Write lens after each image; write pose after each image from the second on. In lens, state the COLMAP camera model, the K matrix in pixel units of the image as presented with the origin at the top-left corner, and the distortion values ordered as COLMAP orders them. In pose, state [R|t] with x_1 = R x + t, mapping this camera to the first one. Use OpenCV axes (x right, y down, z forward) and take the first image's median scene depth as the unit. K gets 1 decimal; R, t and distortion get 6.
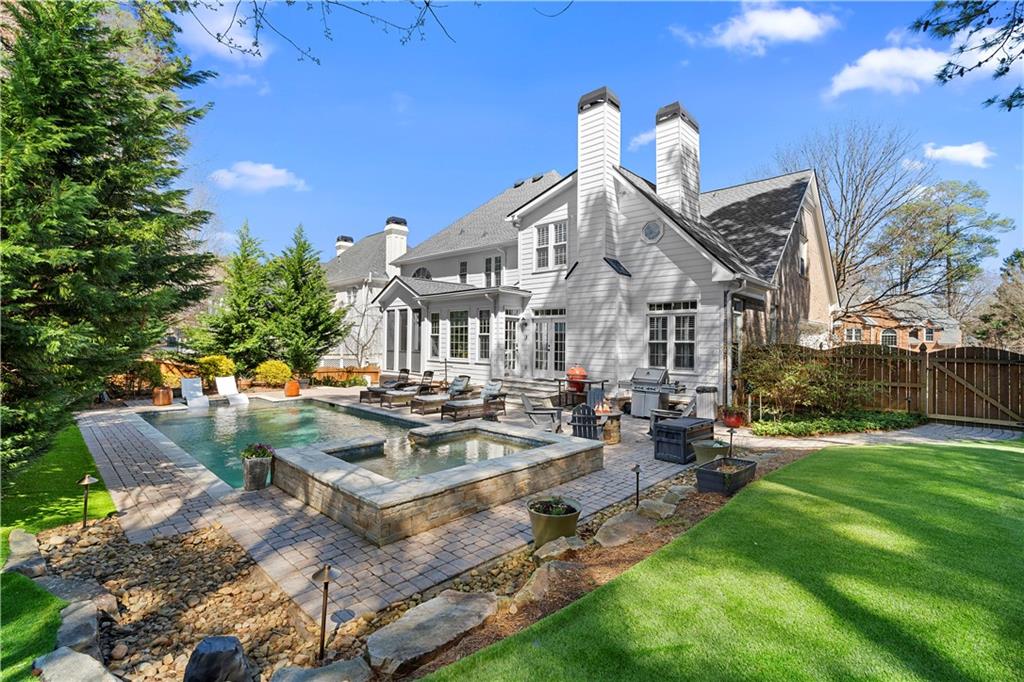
lens RADIAL K [[464.4, 0, 508.1], [0, 464.4, 345.1], [0, 0, 1]] dist [-0.007110, 0.006252]
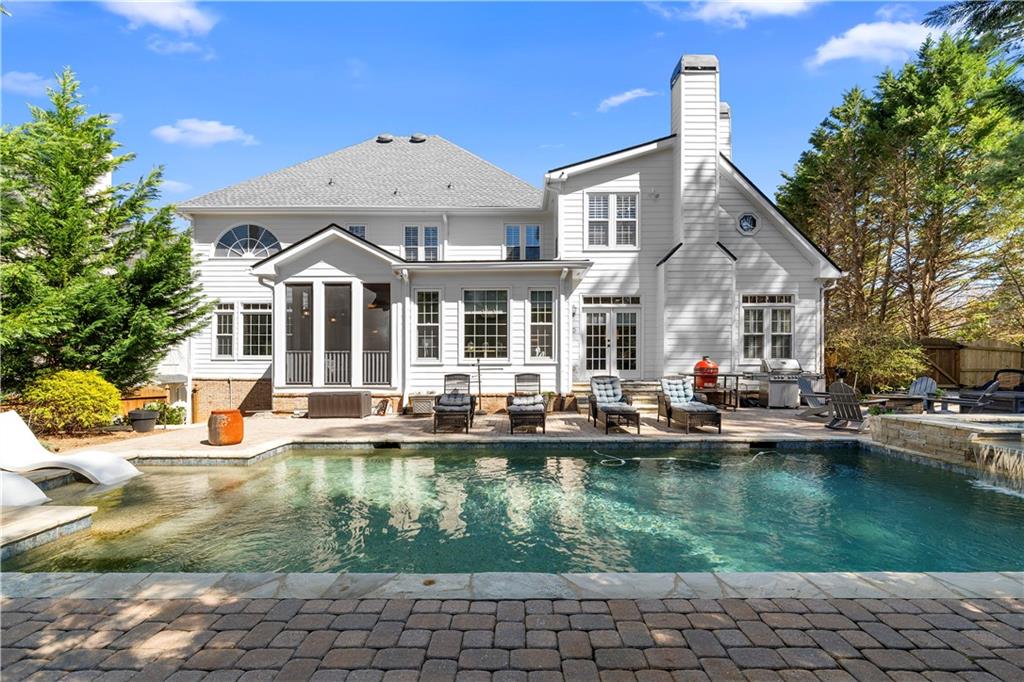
lens RADIAL K [[464.4, 0, 526.3], [0, 464.4, 371.6], [0, 0, 1]] dist [-0.007110, 0.006252]
pose [[0.716003, -0.022654, 0.697729, -0.663850], [0.016122, 0.999743, 0.015916, 0.045508], [-0.697911, -0.000147, 0.716185, 0.559761]]
